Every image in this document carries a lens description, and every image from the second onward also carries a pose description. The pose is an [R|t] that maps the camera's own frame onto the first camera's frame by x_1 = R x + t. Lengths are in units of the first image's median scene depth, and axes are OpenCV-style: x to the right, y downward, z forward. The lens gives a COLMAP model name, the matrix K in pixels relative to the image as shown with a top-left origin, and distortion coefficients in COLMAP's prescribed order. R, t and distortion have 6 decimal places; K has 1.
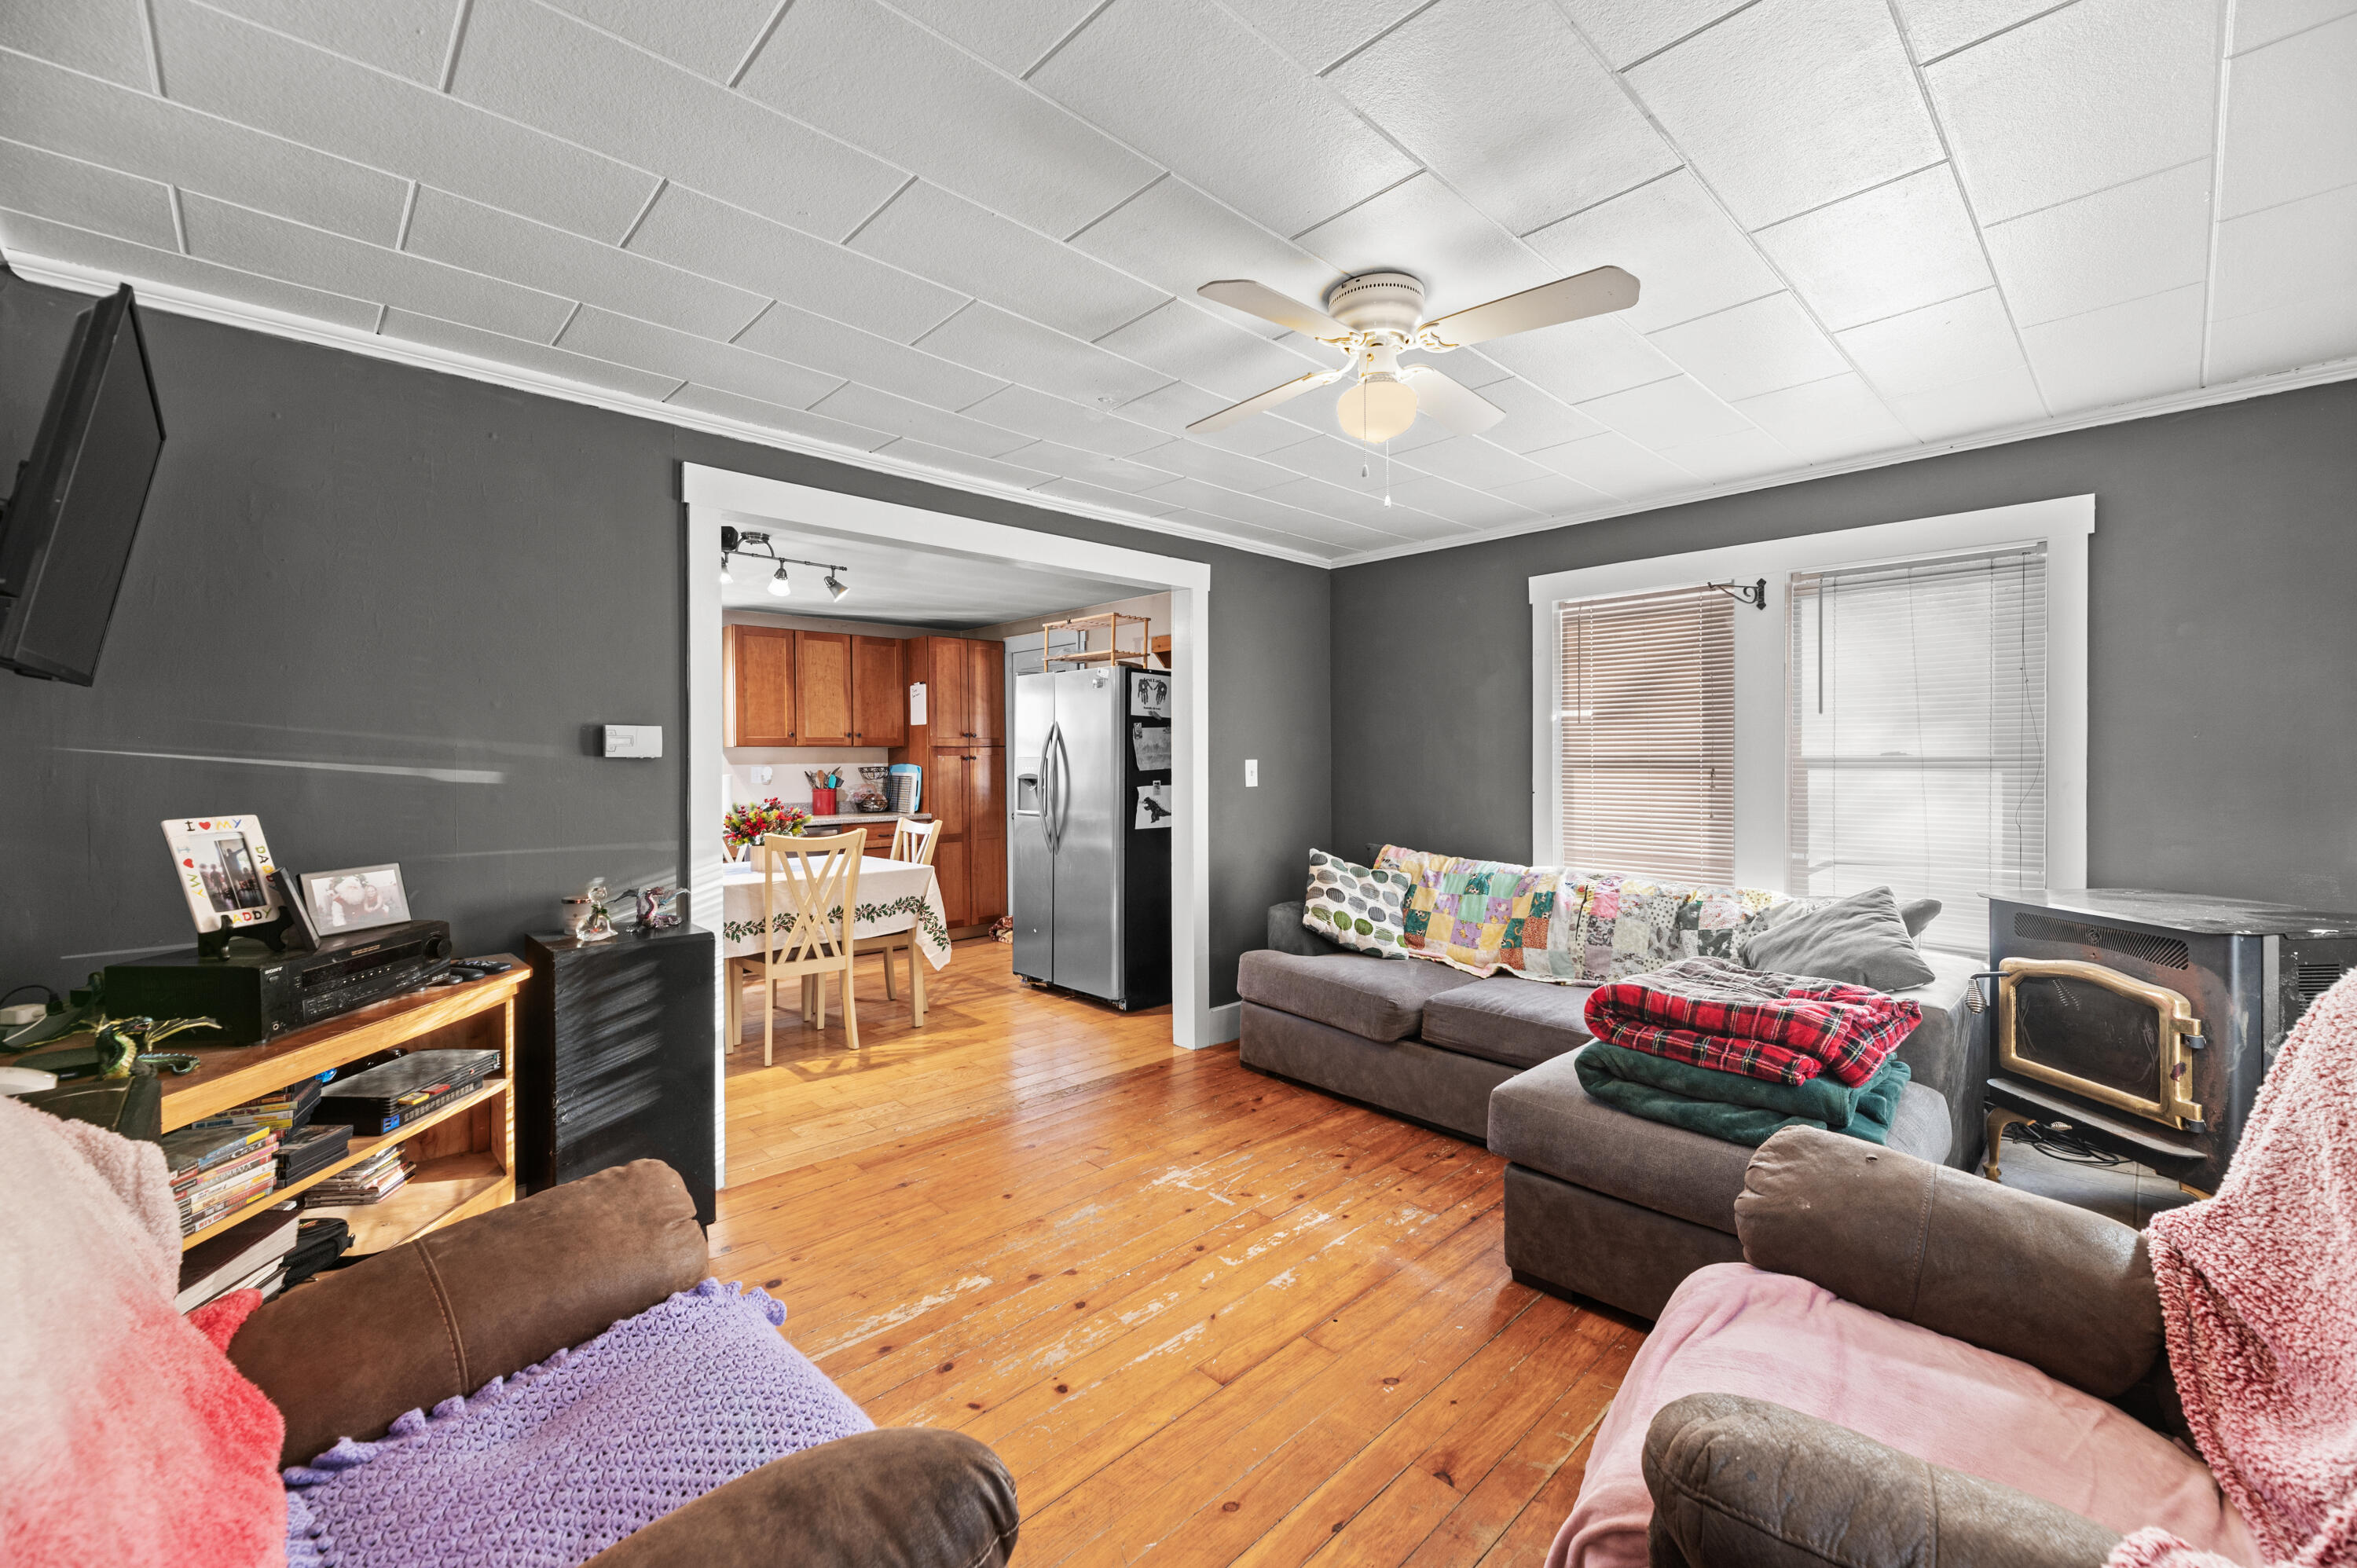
lens RADIAL K [[951.9, 0, 1181.7], [0, 951.9, 763.9], [0, 0, 1]] dist [-0.000967, 0.000026]
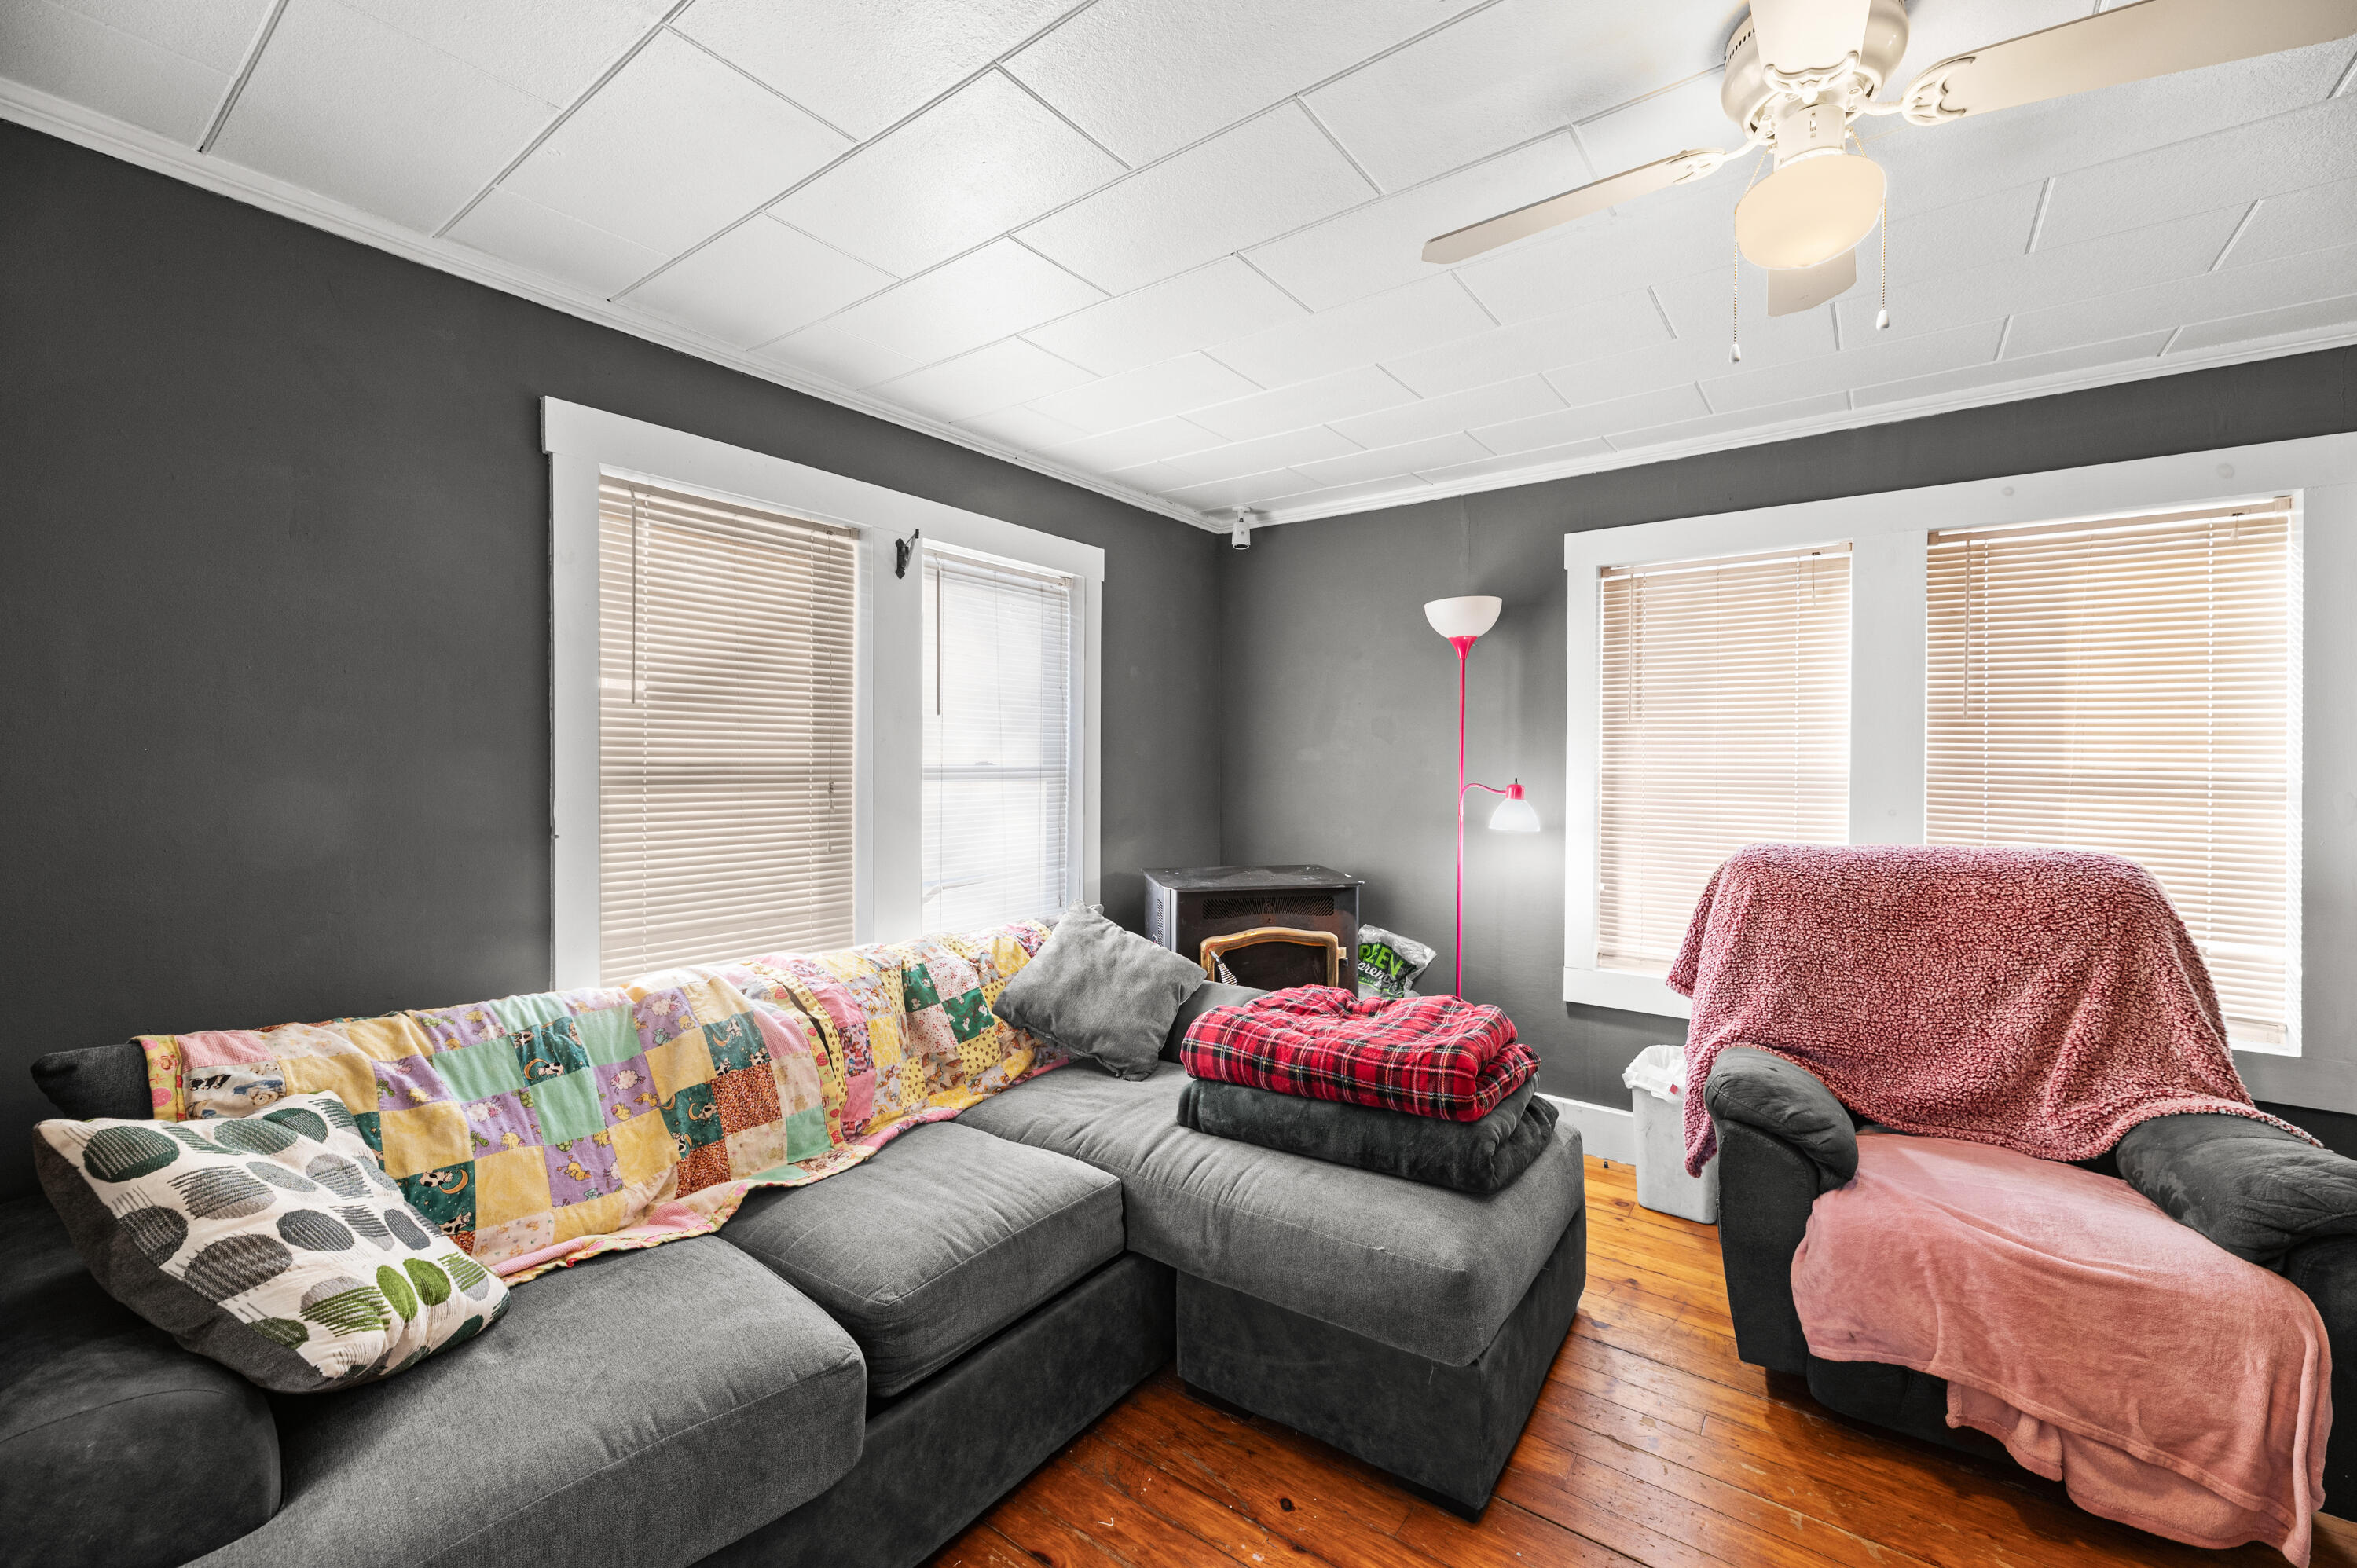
lens RADIAL K [[951.9, 0, 1181.7], [0, 951.9, 763.9], [0, 0, 1]] dist [-0.000967, 0.000026]
pose [[-0.175194, 0.001104, 0.984533, -0.193967], [0.000316, 0.999999, -0.001065, -0.008023], [-0.984534, 0.000125, -0.175194, 0.861791]]
